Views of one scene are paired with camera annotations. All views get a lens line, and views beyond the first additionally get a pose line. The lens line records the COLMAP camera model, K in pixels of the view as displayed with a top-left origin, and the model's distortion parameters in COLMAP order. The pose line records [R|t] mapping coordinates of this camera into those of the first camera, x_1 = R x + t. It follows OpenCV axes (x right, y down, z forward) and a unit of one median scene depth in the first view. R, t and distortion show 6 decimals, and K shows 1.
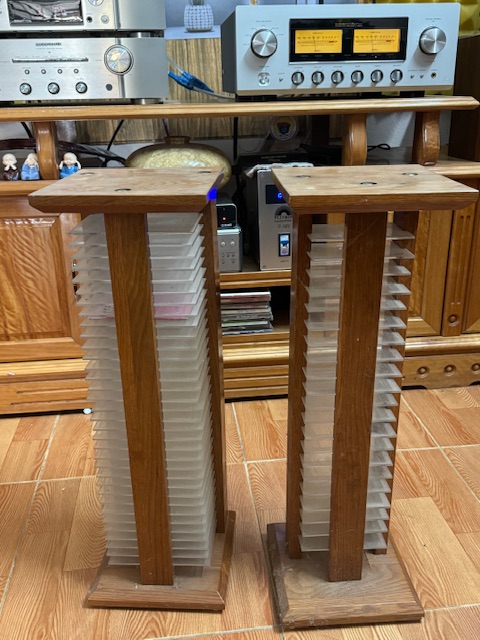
lens RADIAL K [[651.0, 0, 244.0], [0, 651.0, 335.9], [0, 0, 1]] dist [0.012582, 0.000000]
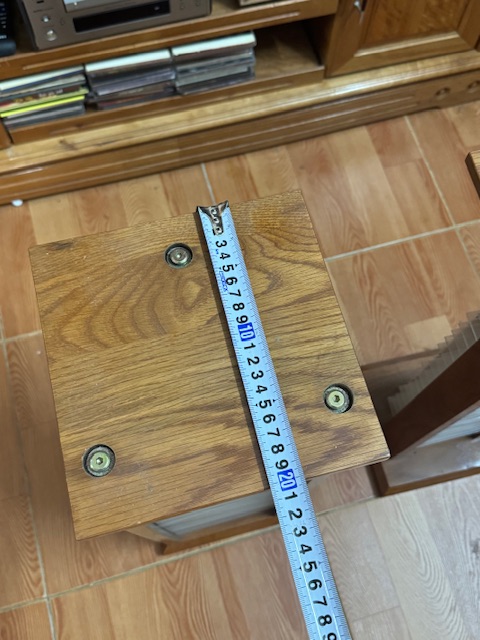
lens RADIAL K [[651.0, 0, 241.6], [0, 651.0, 337.4], [0, 0, 1]] dist [0.012582, 0.000000]
pose [[0.985926, -0.140893, 0.090000, -0.077008], [0.028833, 0.673555, 0.738574, -0.367857], [-0.164680, -0.725584, 0.668138, 0.352578]]
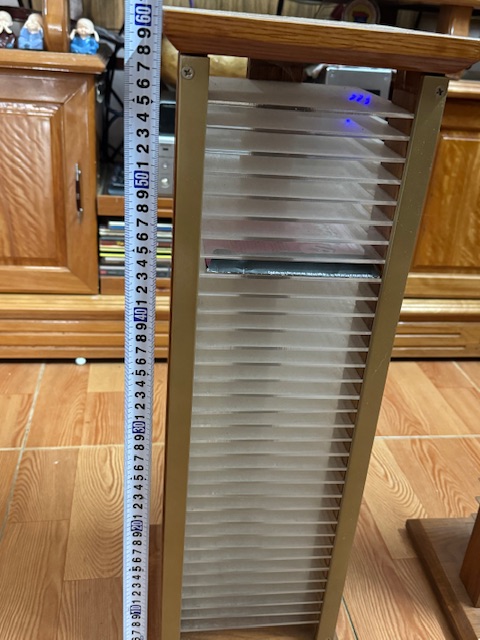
lens RADIAL K [[651.0, 0, 237.5], [0, 651.0, 329.5], [0, 0, 1]] dist [0.012582, 0.000000]
pose [[0.995131, 0.068516, 0.070849, -0.116496], [-0.072626, 0.995721, 0.057150, 0.018648], [-0.066630, -0.062017, 0.995849, 0.209578]]
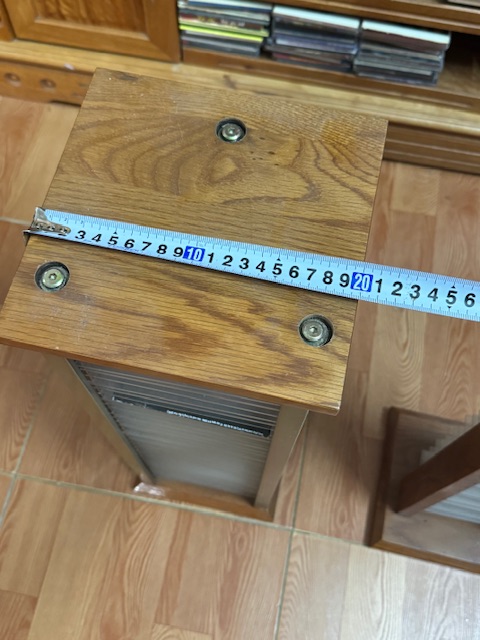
lens RADIAL K [[651.0, 0, 231.1], [0, 651.0, 338.6], [0, 0, 1]] dist [0.012582, 0.000000]
pose [[0.951639, 0.290692, -0.099403, -0.012388], [-0.133943, 0.683771, 0.717298, -0.305027], [0.276481, -0.669295, 0.689640, 0.330614]]
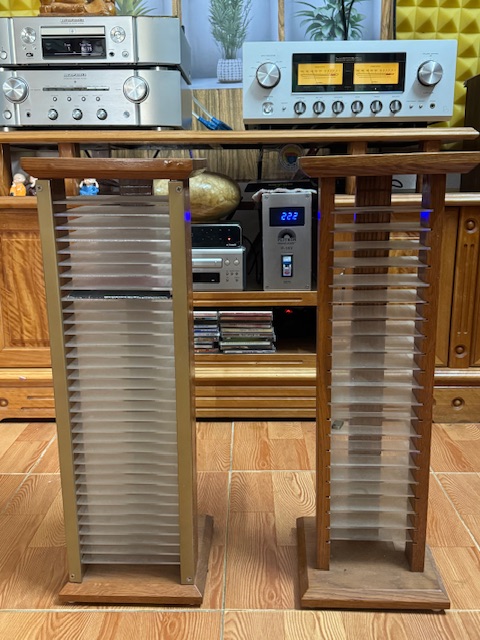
lens RADIAL K [[651.0, 0, 243.4], [0, 651.0, 335.5], [0, 0, 1]] dist [0.012582, 0.000000]
pose [[0.991776, 0.043413, -0.120398, 0.125464], [-0.059003, 0.989873, -0.129112, 0.108882], [0.113573, 0.135154, 0.984294, -0.008604]]
